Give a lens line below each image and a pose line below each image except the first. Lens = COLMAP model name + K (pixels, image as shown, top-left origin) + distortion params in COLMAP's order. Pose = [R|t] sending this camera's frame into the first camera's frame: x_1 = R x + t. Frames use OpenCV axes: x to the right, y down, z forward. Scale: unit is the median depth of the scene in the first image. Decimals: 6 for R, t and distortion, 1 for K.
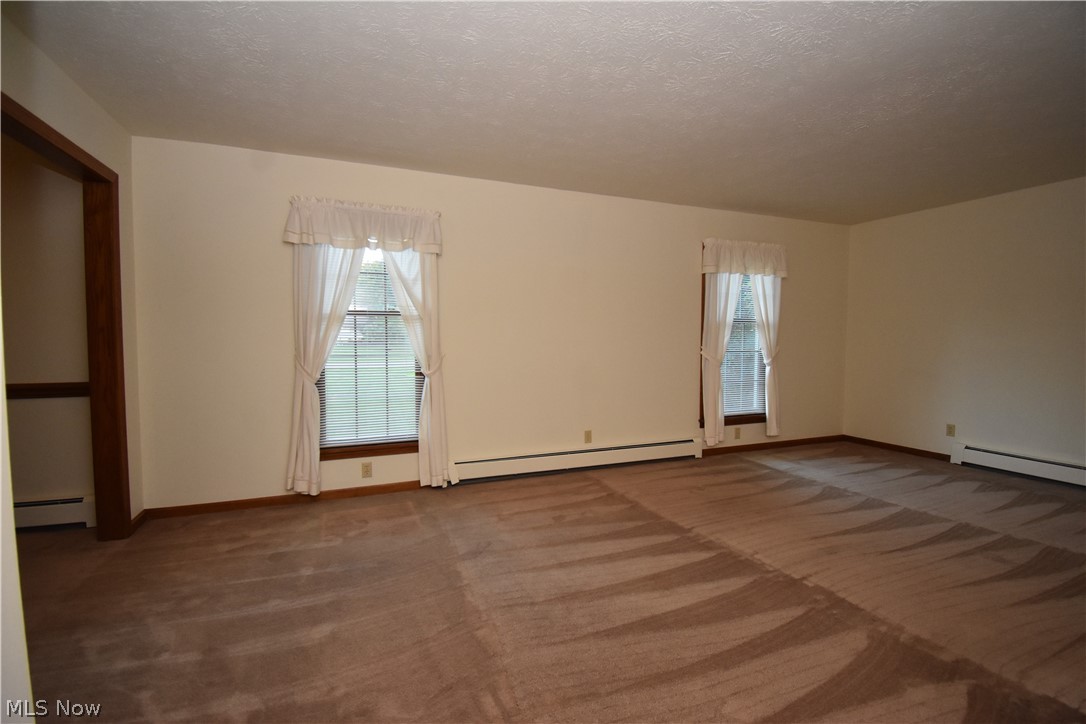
lens RADIAL K [[480.7, 0, 540.7], [0, 480.7, 357.6], [0, 0, 1]] dist [0.000274, -0.010099]
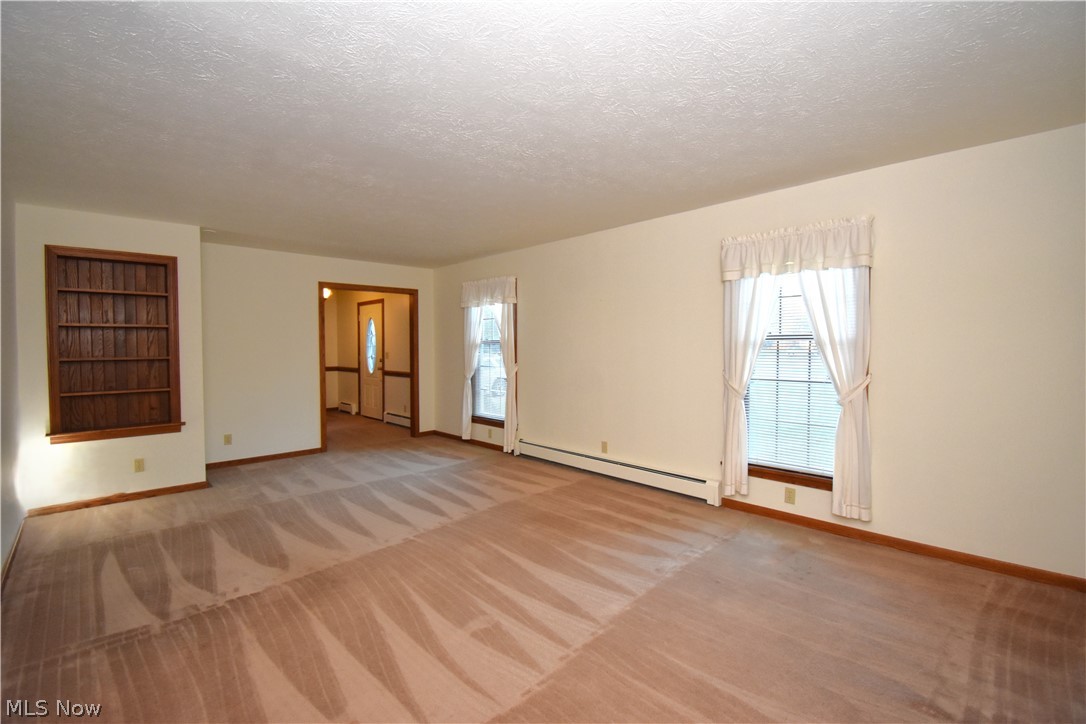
lens RADIAL K [[480.7, 0, 541.3], [0, 480.7, 362.8], [0, 0, 1]] dist [0.000274, -0.010099]
pose [[0.359694, 0.014927, -0.932951, 0.964624], [-0.057402, 0.998332, -0.006158, -0.013475], [0.931303, 0.055768, 0.359951, 0.402281]]
